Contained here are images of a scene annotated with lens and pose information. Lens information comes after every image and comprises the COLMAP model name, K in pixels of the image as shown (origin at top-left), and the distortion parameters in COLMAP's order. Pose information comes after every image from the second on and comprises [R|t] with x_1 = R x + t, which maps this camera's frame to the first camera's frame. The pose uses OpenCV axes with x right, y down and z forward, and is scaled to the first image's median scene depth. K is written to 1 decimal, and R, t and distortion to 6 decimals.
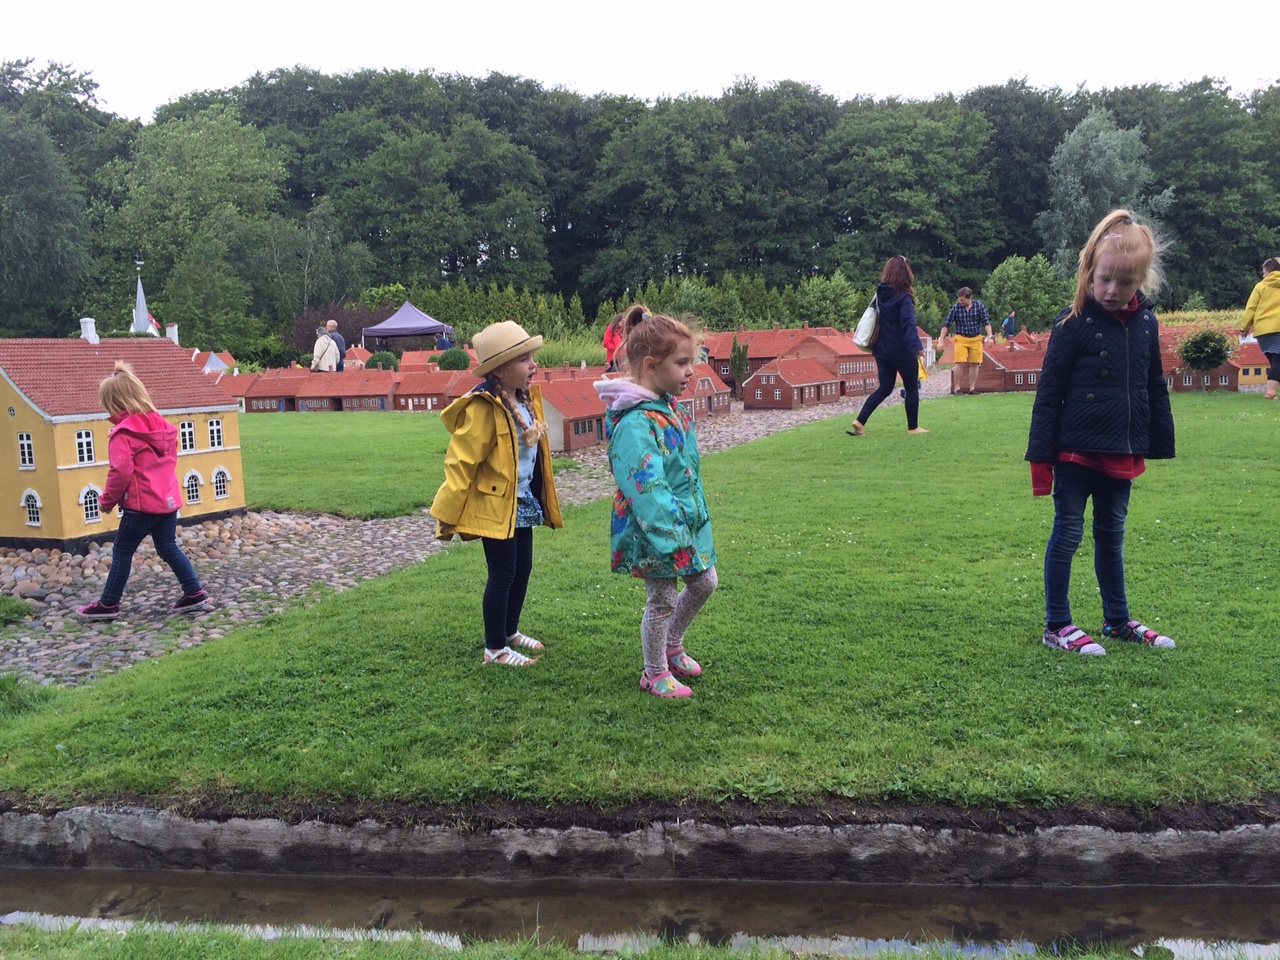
lens RADIAL K [[1092.1, 0, 640.0], [0, 1092.1, 480.0], [0, 0, 1]] dist [0.049416, -0.057640]
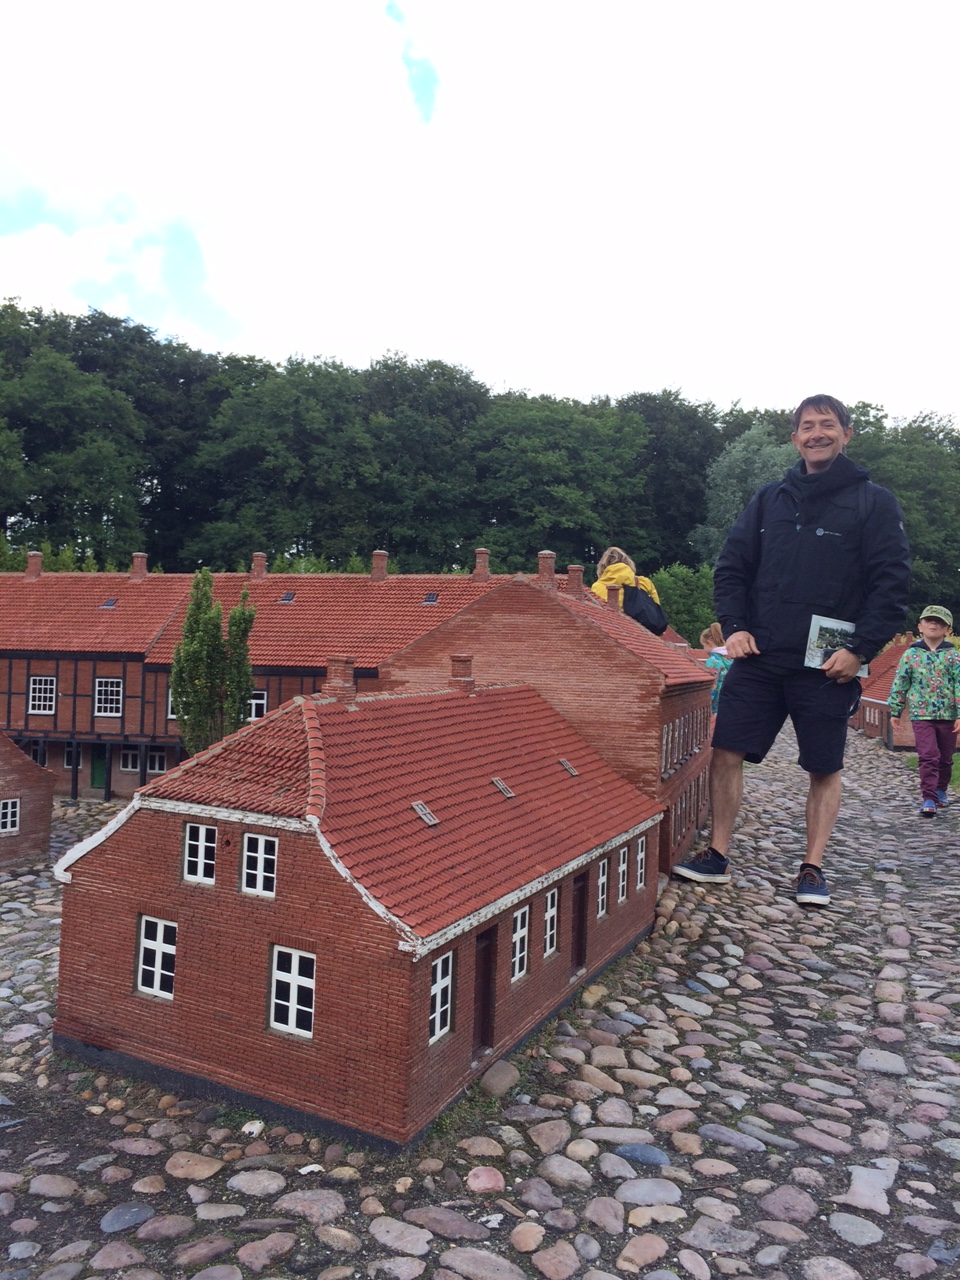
lens RADIAL K [[1106.9, 0, 482.6], [0, 1106.9, 587.1], [0, 0, 1]] dist [0.126379, -0.001411]
pose [[0.980498, 0.074617, 0.181815, 0.019931], [-0.041667, 0.983015, -0.178731, -0.016764], [-0.192063, 0.167669, 0.966953, 0.143644]]
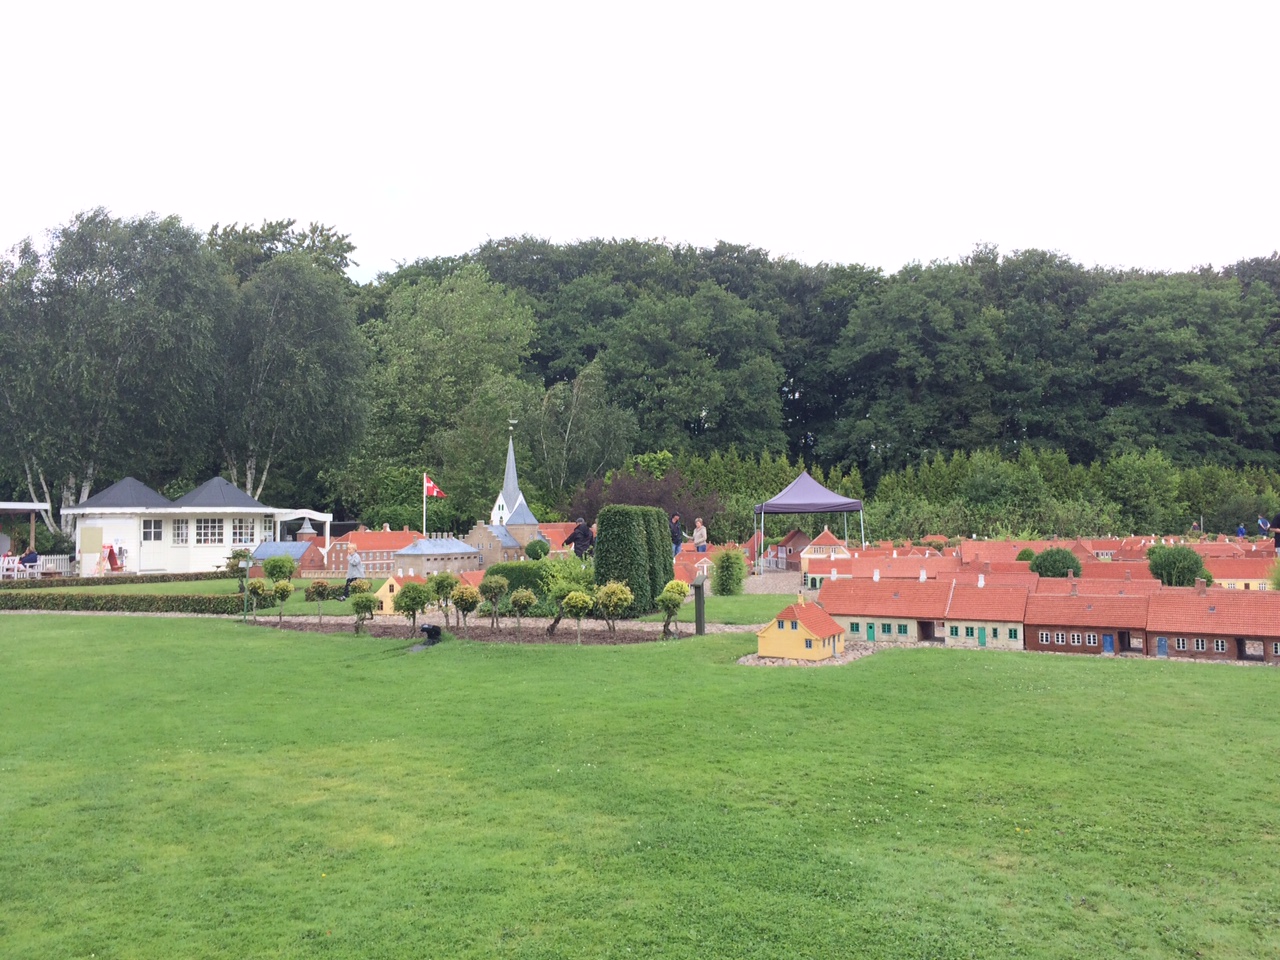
lens RADIAL K [[1092.1, 0, 640.0], [0, 1092.1, 480.0], [0, 0, 1]] dist [0.049416, -0.057640]
pose [[0.994344, 0.026103, -0.102947, -0.112426], [-0.041585, 0.987621, -0.151248, -0.011499], [0.097724, 0.154673, 0.983121, 0.075715]]
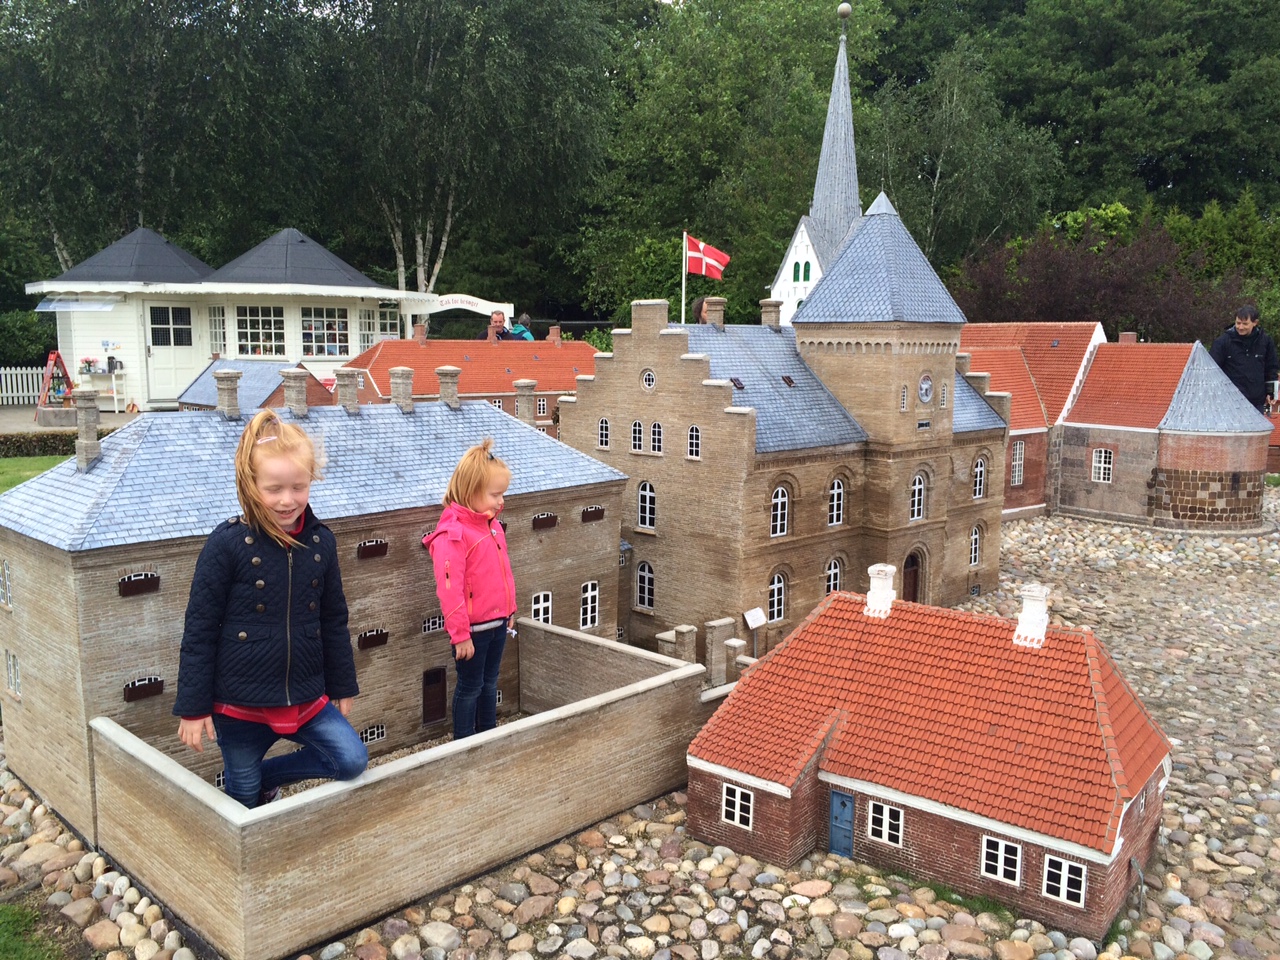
lens RADIAL K [[1092.1, 0, 640.0], [0, 1092.1, 480.0], [0, 0, 1]] dist [0.049416, -0.057640]
pose [[0.919112, 0.098712, -0.381430, -0.166002], [-0.088275, 0.995088, 0.044811, -0.037782], [0.383979, -0.007515, 0.923311, 0.320876]]
